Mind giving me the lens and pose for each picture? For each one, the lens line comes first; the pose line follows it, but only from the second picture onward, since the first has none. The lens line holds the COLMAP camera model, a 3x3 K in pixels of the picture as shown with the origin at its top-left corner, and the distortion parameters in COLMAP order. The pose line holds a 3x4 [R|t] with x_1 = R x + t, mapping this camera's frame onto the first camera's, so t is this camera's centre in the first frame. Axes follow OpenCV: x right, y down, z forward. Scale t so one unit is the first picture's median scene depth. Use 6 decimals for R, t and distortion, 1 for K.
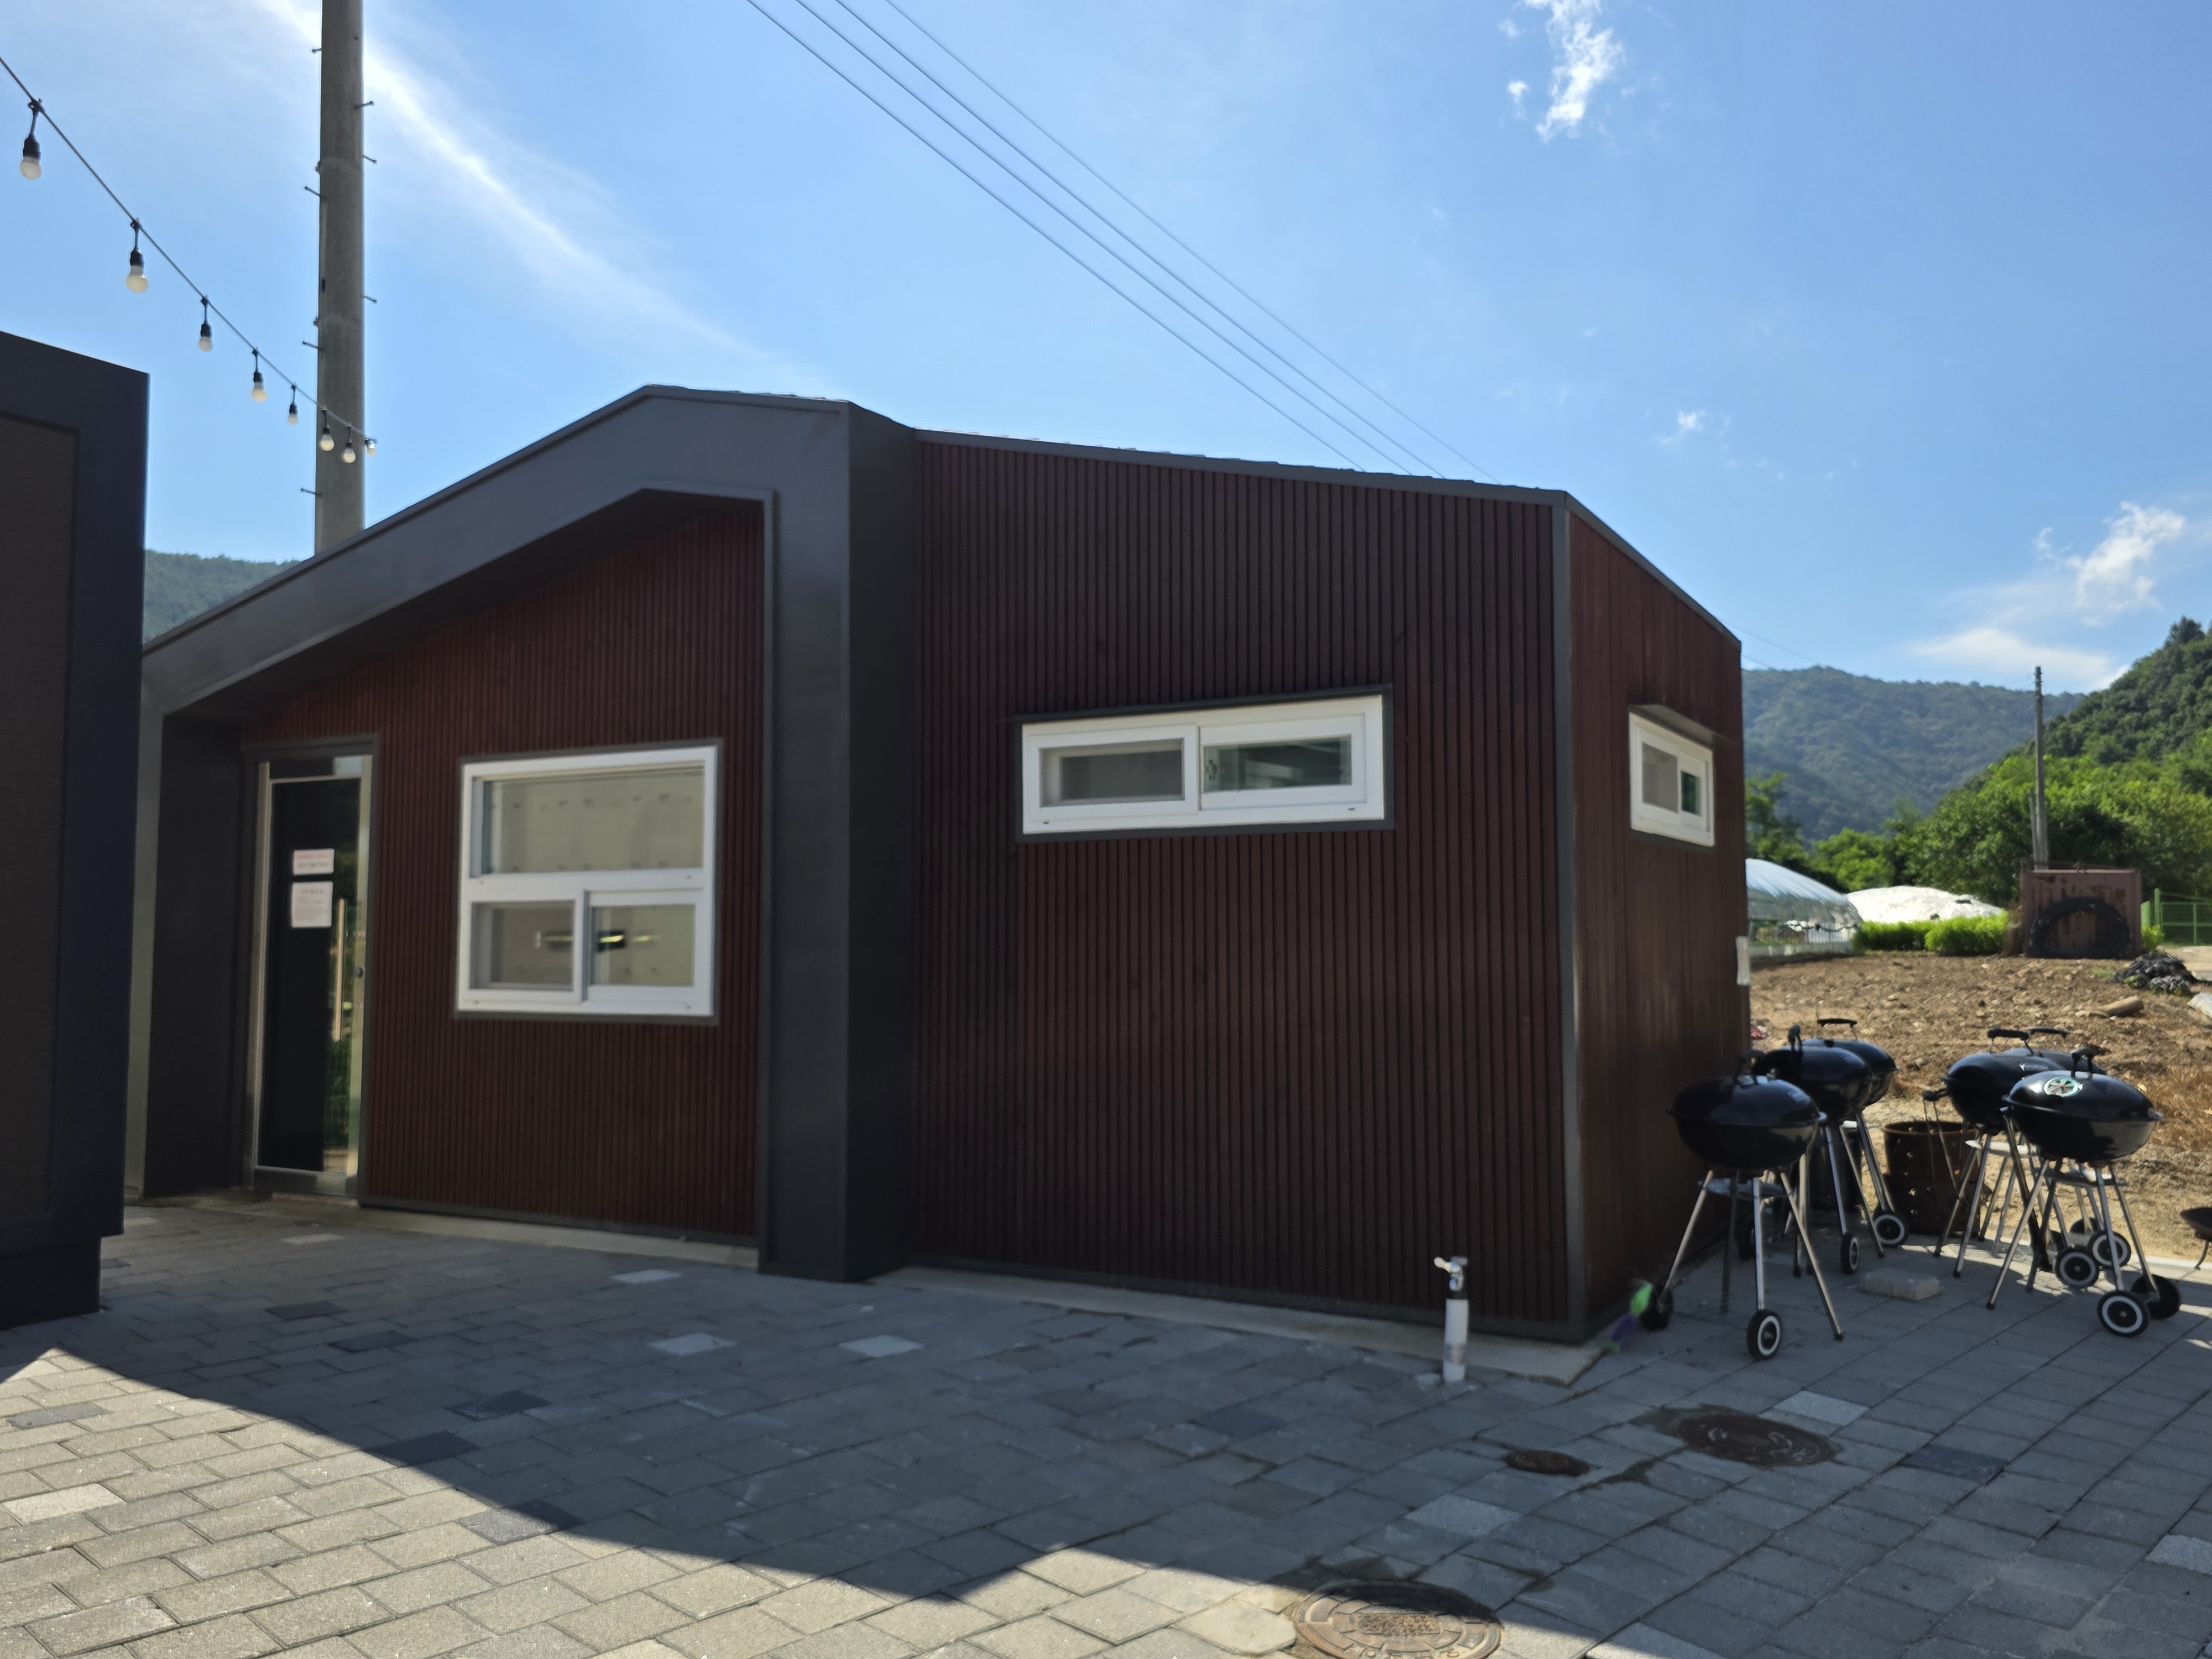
lens RADIAL K [[1686.5, 0, 1102.5], [0, 1686.5, 825.8], [0, 0, 1]] dist [0.034504, -0.032772]
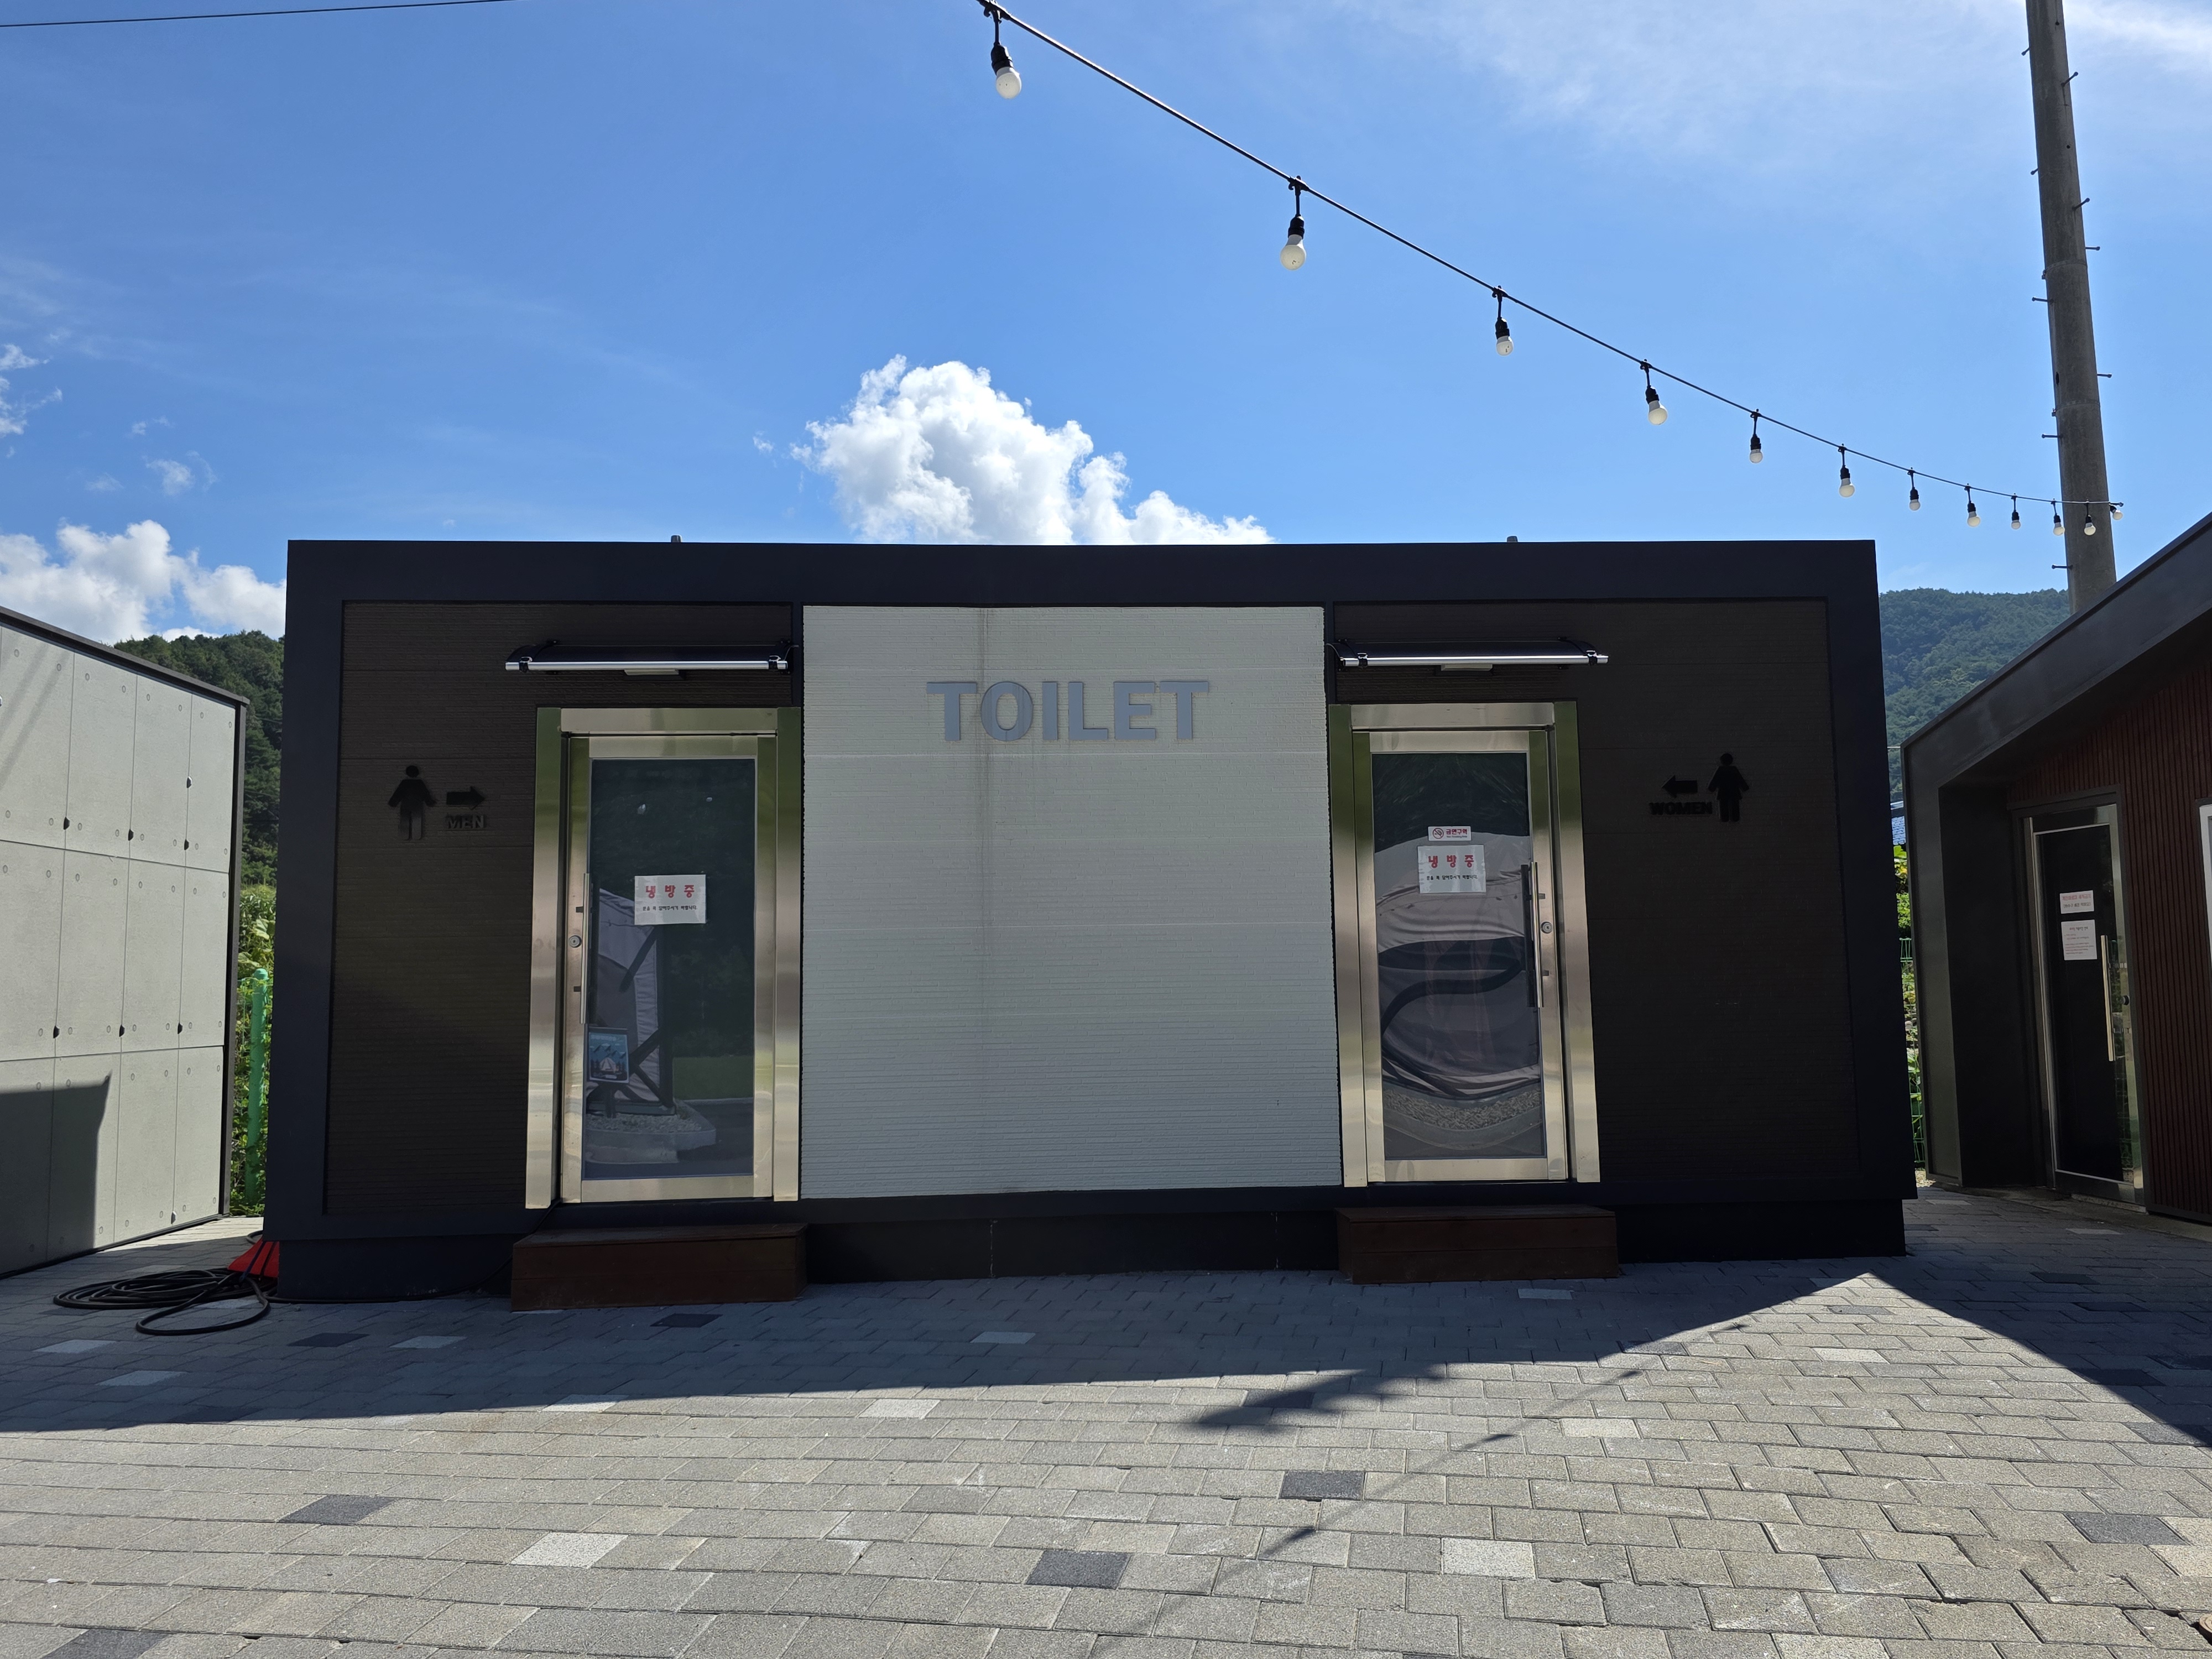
lens RADIAL K [[1686.5, 0, 1102.5], [0, 1686.5, 825.8], [0, 0, 1]] dist [0.034504, -0.032772]
pose [[0.524452, -0.084471, -0.847239, 0.210284], [0.067458, 0.996061, -0.057552, -0.010560], [0.848763, -0.026970, 0.528084, -0.196571]]
